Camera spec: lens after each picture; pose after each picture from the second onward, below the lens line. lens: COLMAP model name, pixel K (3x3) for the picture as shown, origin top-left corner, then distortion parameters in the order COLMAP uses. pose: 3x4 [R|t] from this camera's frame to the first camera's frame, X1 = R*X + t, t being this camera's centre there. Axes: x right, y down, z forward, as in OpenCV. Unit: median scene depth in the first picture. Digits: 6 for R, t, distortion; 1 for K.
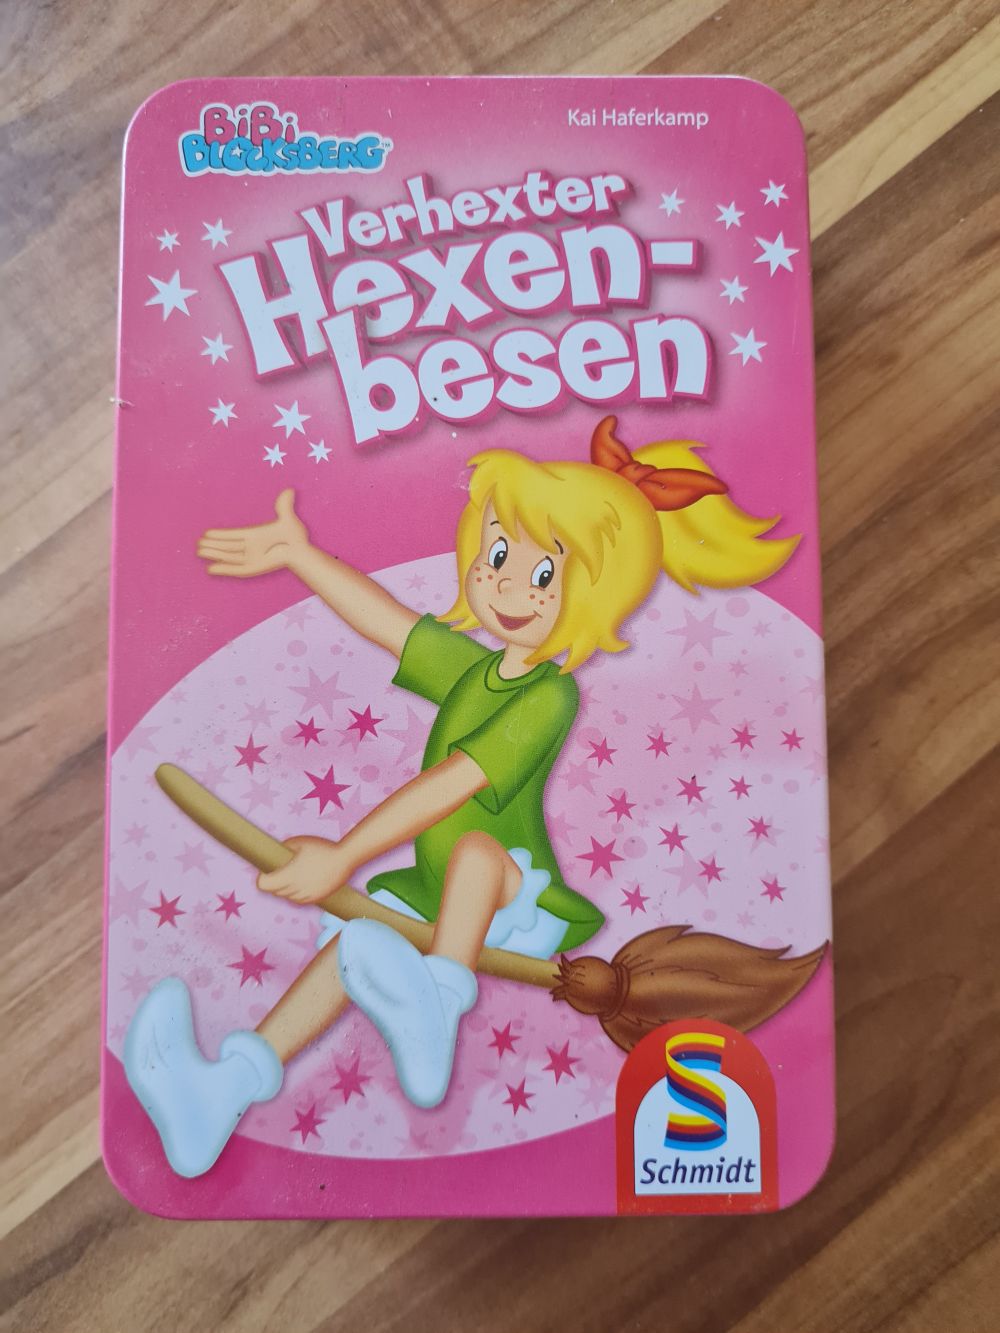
lens RADIAL K [[832.6, 0, 500.0], [0, 832.6, 666.5], [0, 0, 1]] dist [-0.000853, -0.001693]
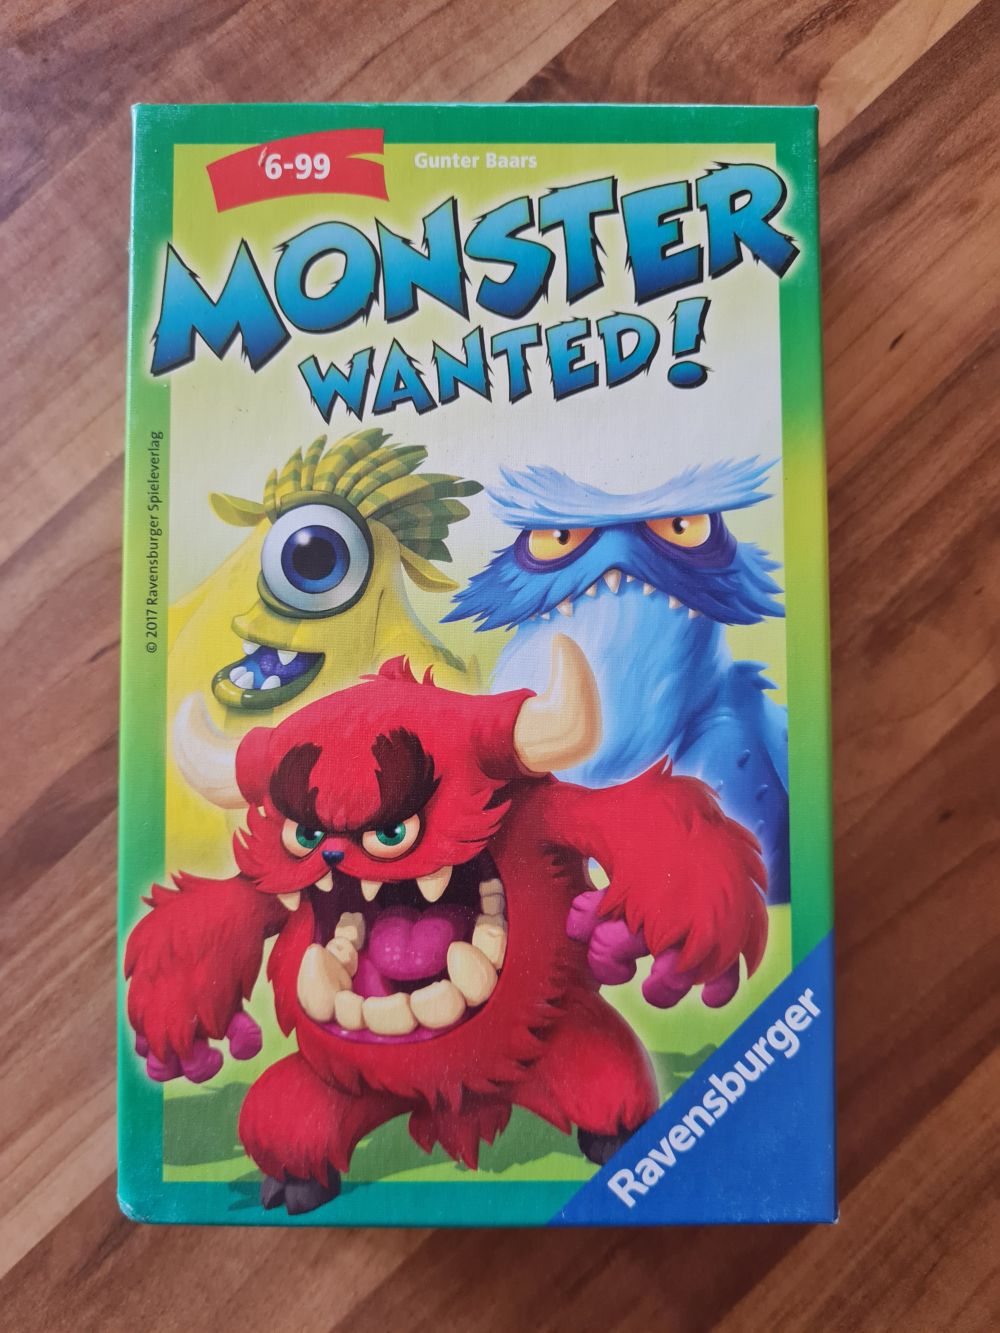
lens RADIAL K [[832.6, 0, 500.0], [0, 832.6, 666.5], [0, 0, 1]] dist [-0.000853, -0.001693]
pose [[0.997643, -0.068106, 0.008324, -0.134477], [0.067844, 0.997288, 0.028512, 0.110937], [-0.010244, -0.027880, 0.999559, 0.000377]]
